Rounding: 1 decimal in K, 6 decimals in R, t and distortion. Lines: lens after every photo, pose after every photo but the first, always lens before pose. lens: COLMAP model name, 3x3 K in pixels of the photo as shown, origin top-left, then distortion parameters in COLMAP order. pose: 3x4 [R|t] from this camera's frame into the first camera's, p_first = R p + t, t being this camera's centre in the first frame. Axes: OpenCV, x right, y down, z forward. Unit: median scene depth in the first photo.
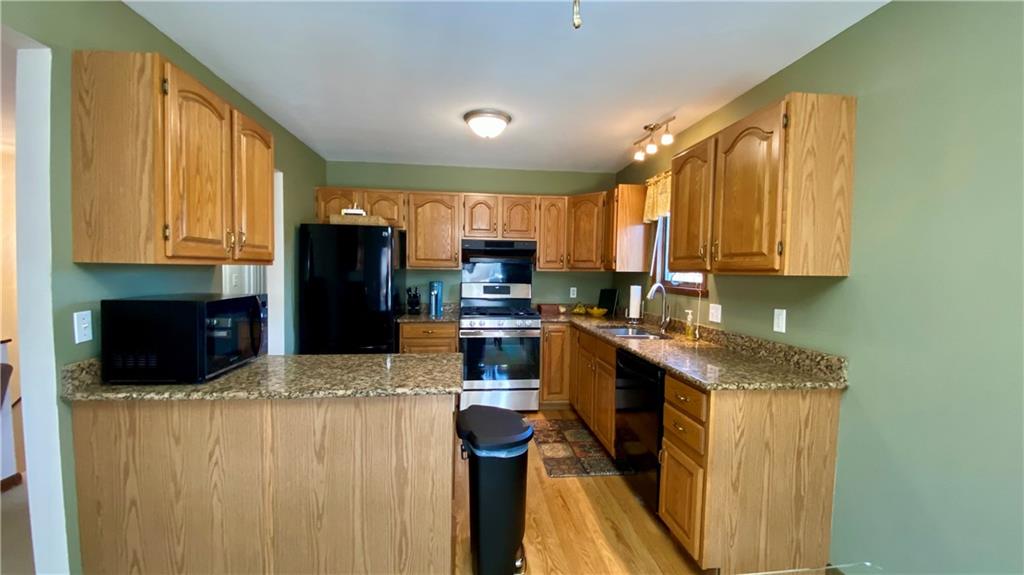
lens RADIAL K [[415.6, 0, 508.9], [0, 415.6, 288.9], [0, 0, 1]] dist [0.004449, -0.011473]
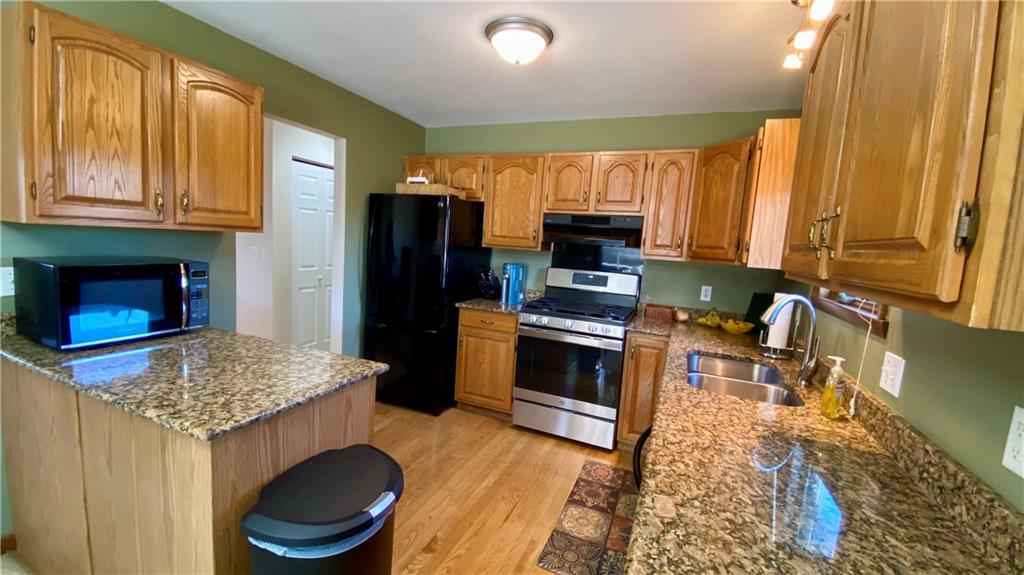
lens RADIAL K [[415.6, 0, 509.1], [0, 415.6, 287.2], [0, 0, 1]] dist [0.004449, -0.011473]
pose [[0.870632, 0.096735, -0.482330, 0.289379], [-0.075743, 0.995144, 0.062863, -0.028403], [0.486069, -0.018197, 0.873731, 0.341367]]
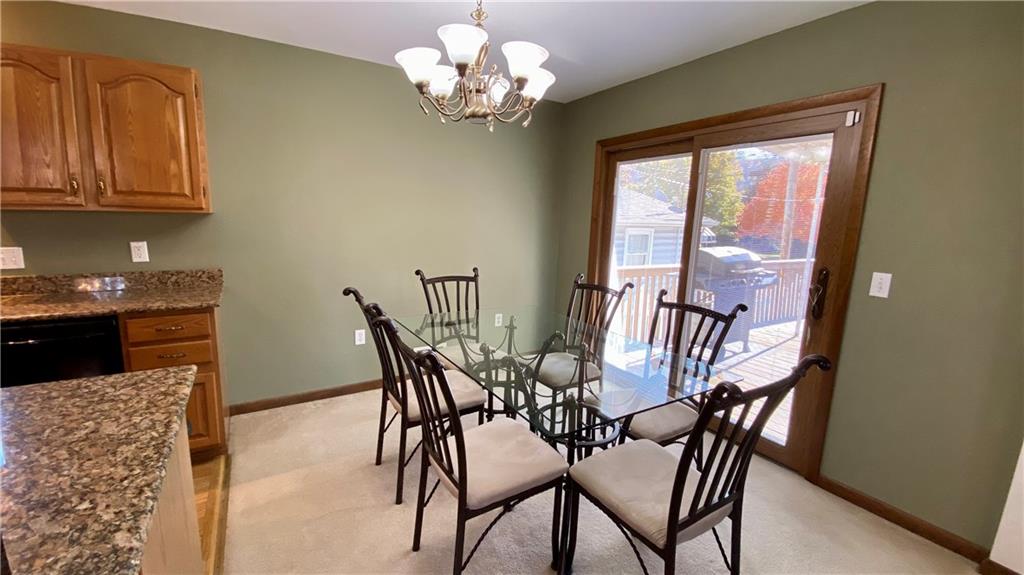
lens RADIAL K [[415.6, 0, 503.6], [0, 415.6, 289.9], [0, 0, 1]] dist [0.004449, -0.011473]
pose [[-0.418788, -0.184986, 0.889043, -0.535550], [0.003971, 0.978649, 0.205501, -0.034093], [-0.908075, 0.089592, -0.409112, 0.388373]]
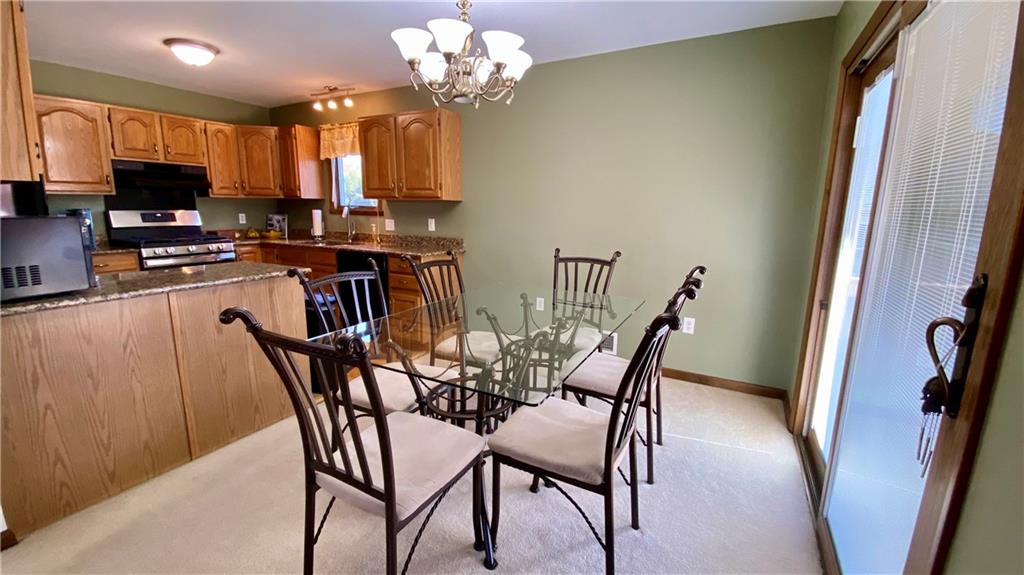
lens RADIAL K [[415.6, 0, 520.5], [0, 415.6, 292.3], [0, 0, 1]] dist [0.004449, -0.011473]
pose [[0.559201, -0.168313, 0.811767, -0.494933], [0.029017, 0.982548, 0.183734, 0.028712], [-0.828524, -0.079189, 0.554325, -0.289409]]
